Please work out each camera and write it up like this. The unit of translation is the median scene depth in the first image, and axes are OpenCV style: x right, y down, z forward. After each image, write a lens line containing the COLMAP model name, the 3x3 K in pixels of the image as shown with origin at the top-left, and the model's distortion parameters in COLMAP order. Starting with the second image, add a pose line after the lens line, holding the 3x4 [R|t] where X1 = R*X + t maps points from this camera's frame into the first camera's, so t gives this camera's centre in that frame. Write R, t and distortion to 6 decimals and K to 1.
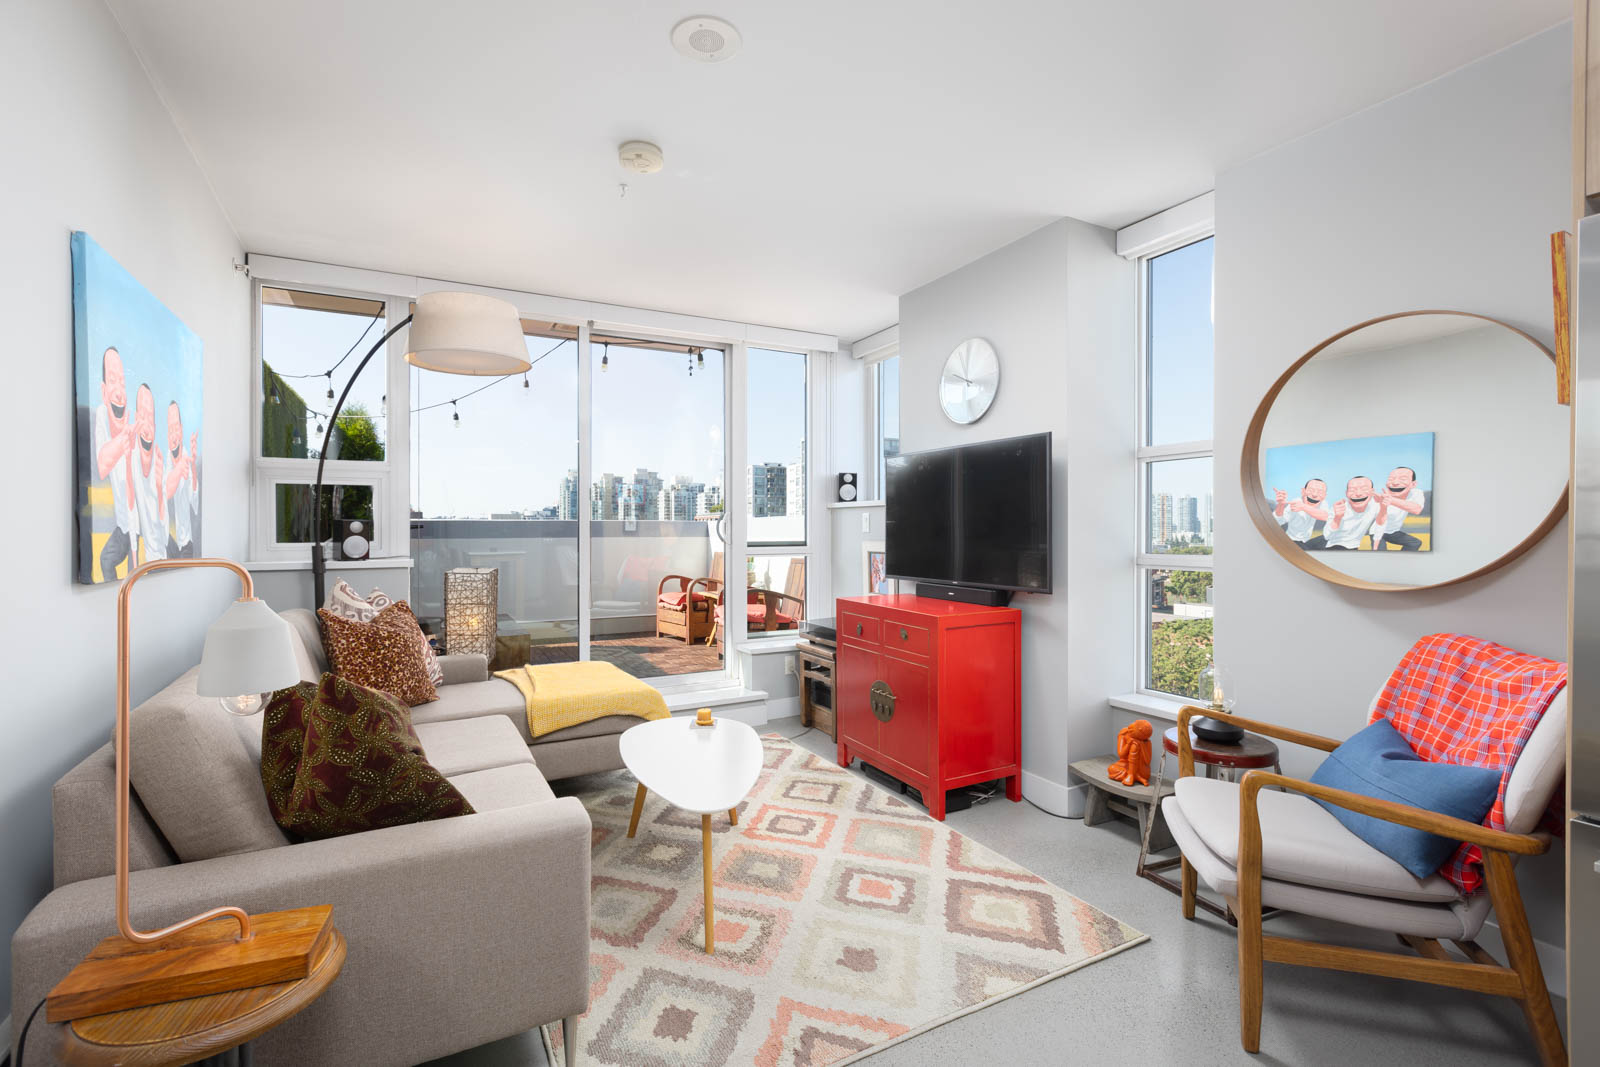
lens RADIAL K [[721.6, 0, 785.7], [0, 721.6, 531.4], [0, 0, 1]] dist [0.005355, -0.001572]
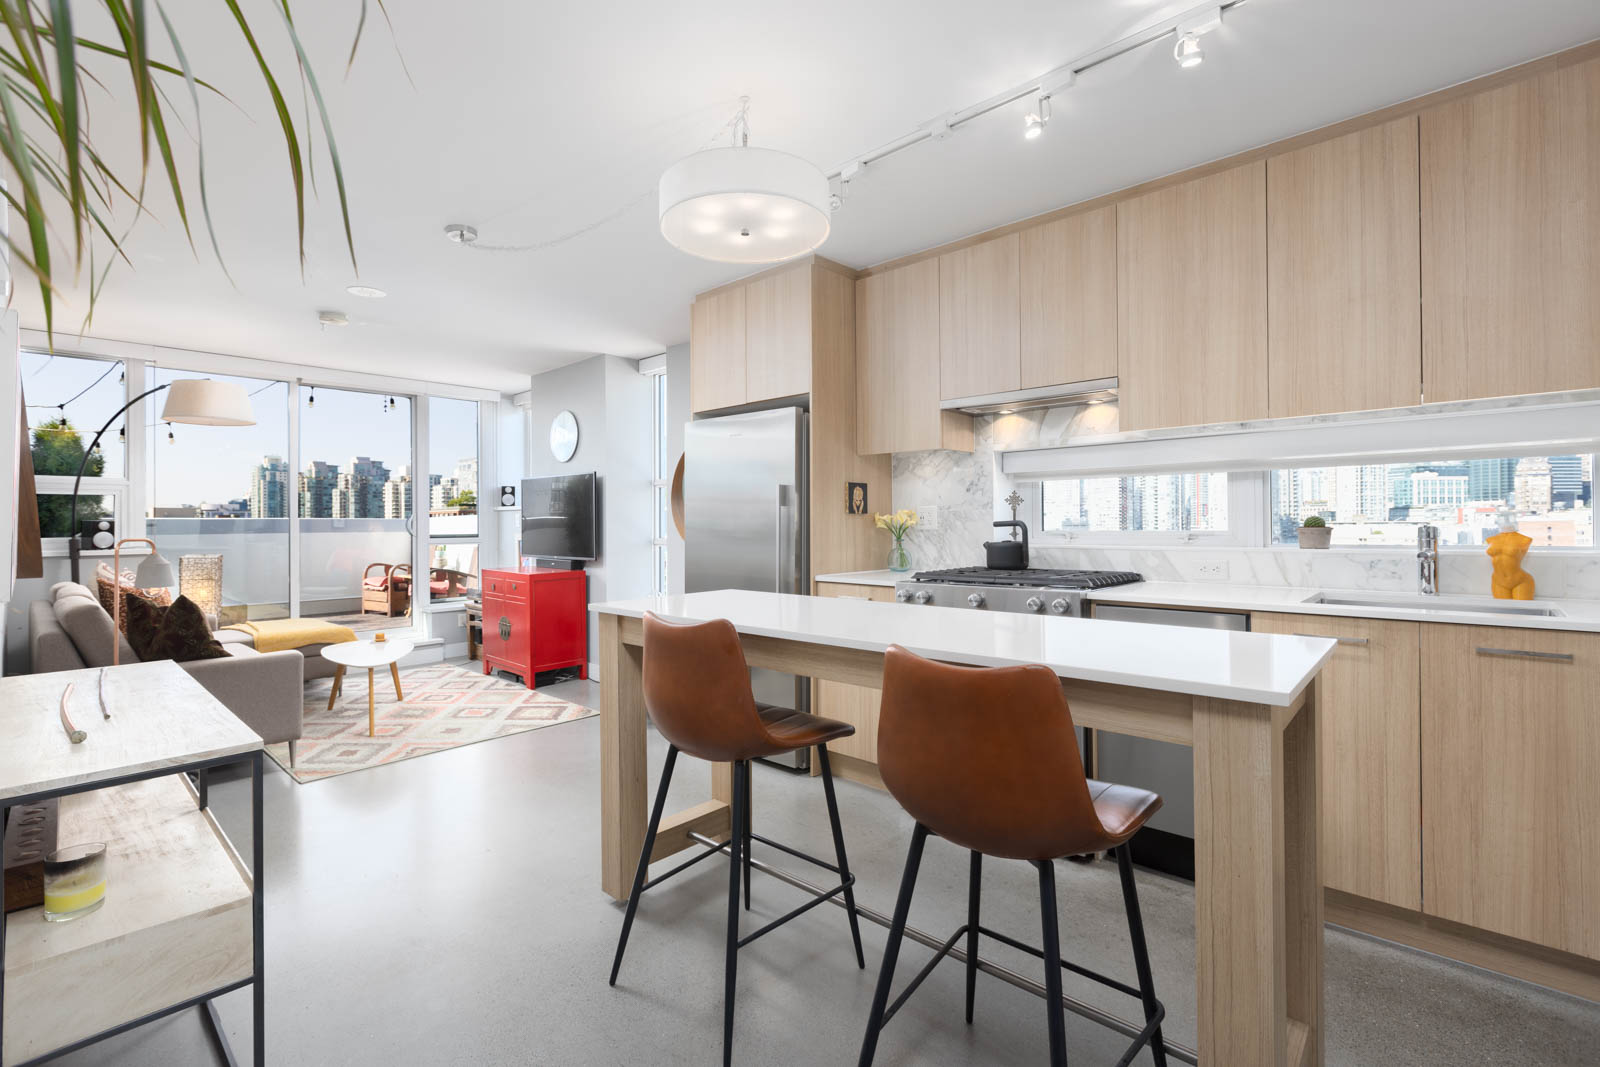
lens RADIAL K [[721.6, 0, 790.0], [0, 721.6, 524.6], [0, 0, 1]] dist [0.005355, -0.001572]
pose [[0.944074, -0.004169, 0.329707, 0.140231], [0.004873, 0.999987, -0.001310, 0.000293], [-0.329698, 0.002843, 0.944082, -0.541586]]
